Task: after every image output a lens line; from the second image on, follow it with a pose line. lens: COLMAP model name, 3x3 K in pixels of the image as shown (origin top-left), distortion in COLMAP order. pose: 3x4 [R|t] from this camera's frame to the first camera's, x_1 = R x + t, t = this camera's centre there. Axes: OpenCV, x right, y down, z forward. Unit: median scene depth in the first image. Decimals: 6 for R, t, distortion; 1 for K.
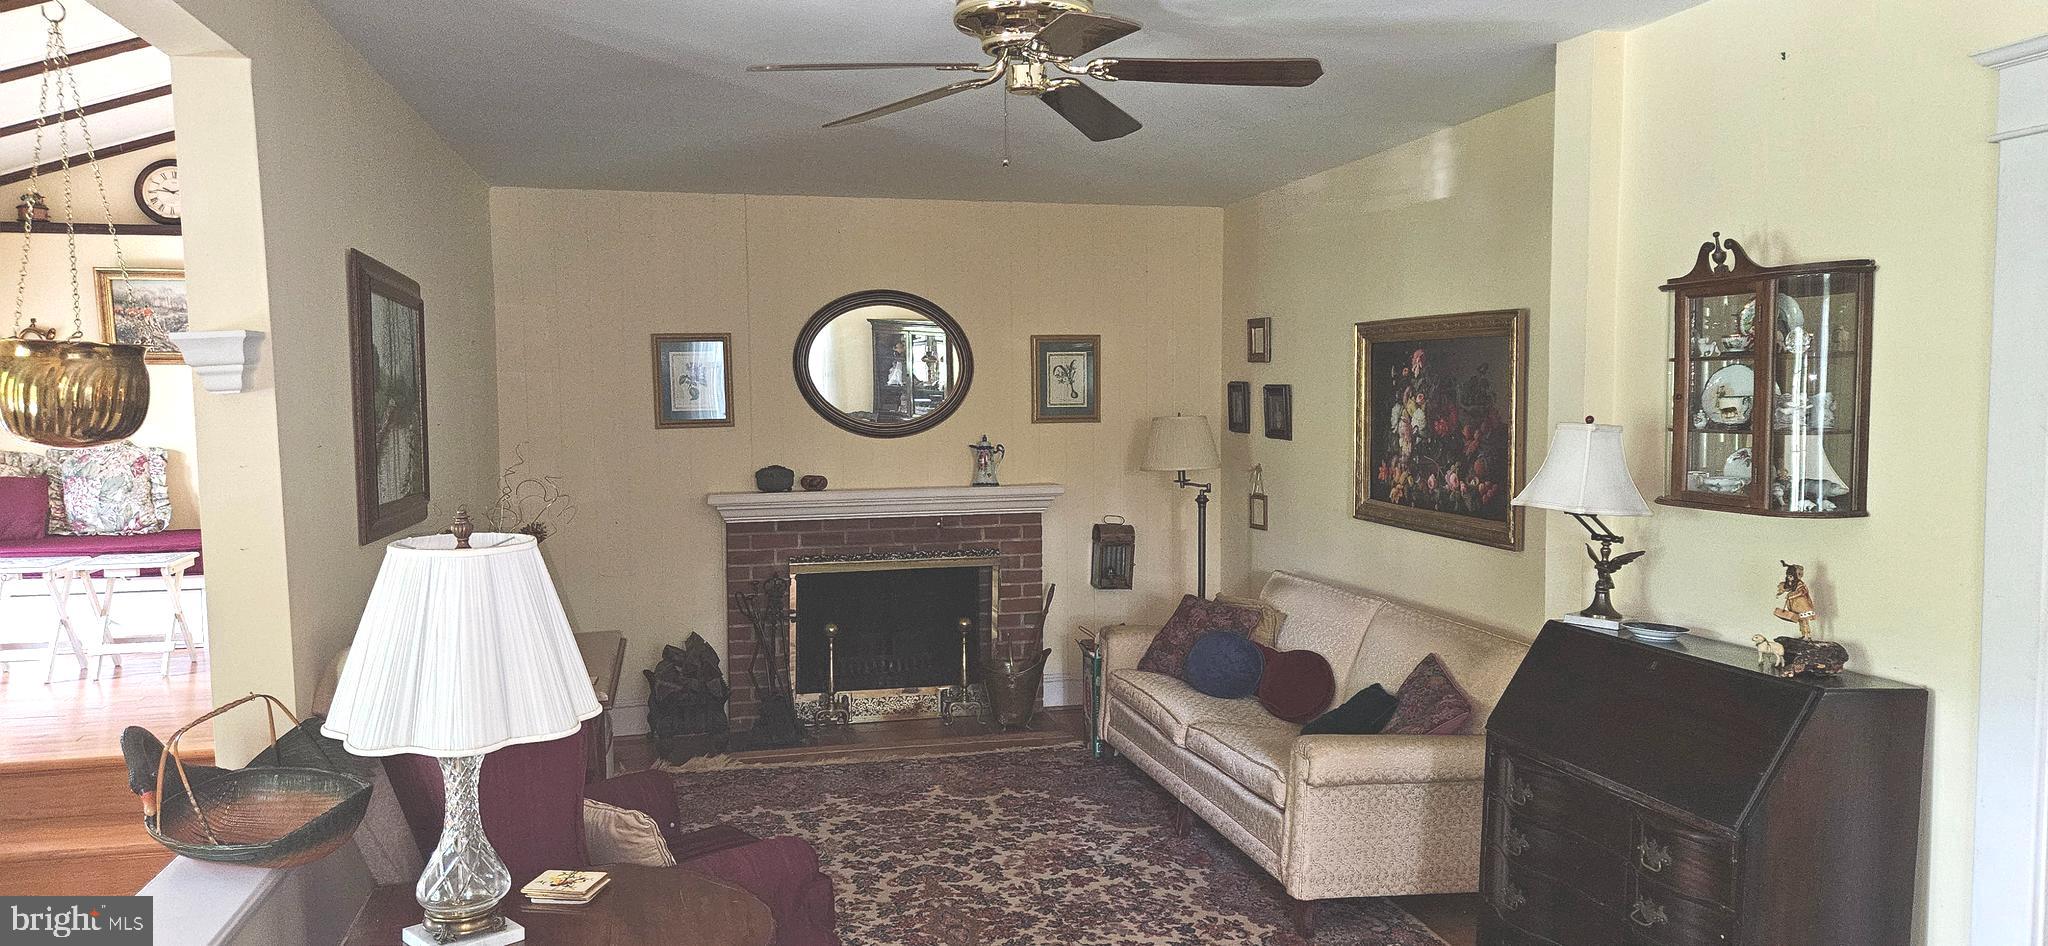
lens RADIAL K [[1310.2, 0, 1022.6], [0, 1310.2, 467.1], [0, 0, 1]] dist [0.031409, -0.018245]
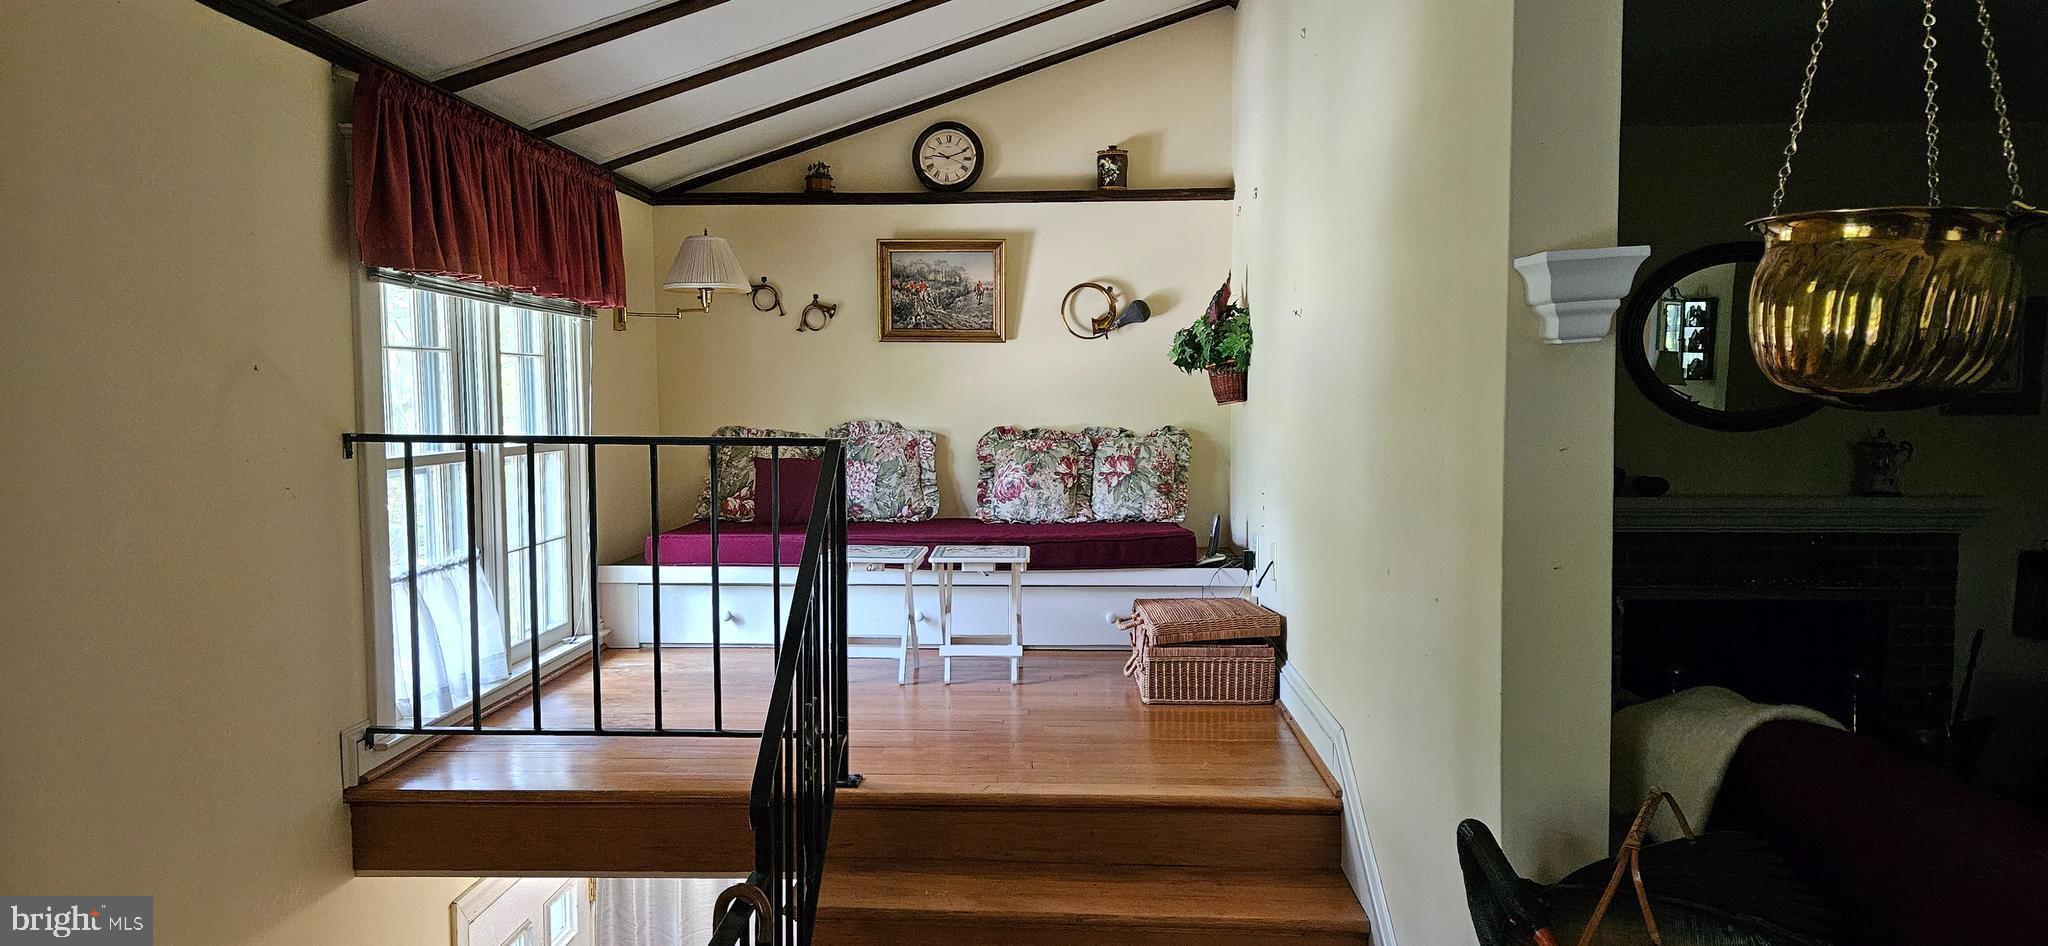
lens RADIAL K [[1310.2, 0, 1032.0], [0, 1310.2, 485.7], [0, 0, 1]] dist [0.031409, -0.018245]
pose [[0.959104, 0.026222, -0.281836, -0.320616], [-0.021814, 0.999586, 0.018768, 0.005386], [0.282211, -0.011852, 0.959279, 0.126532]]
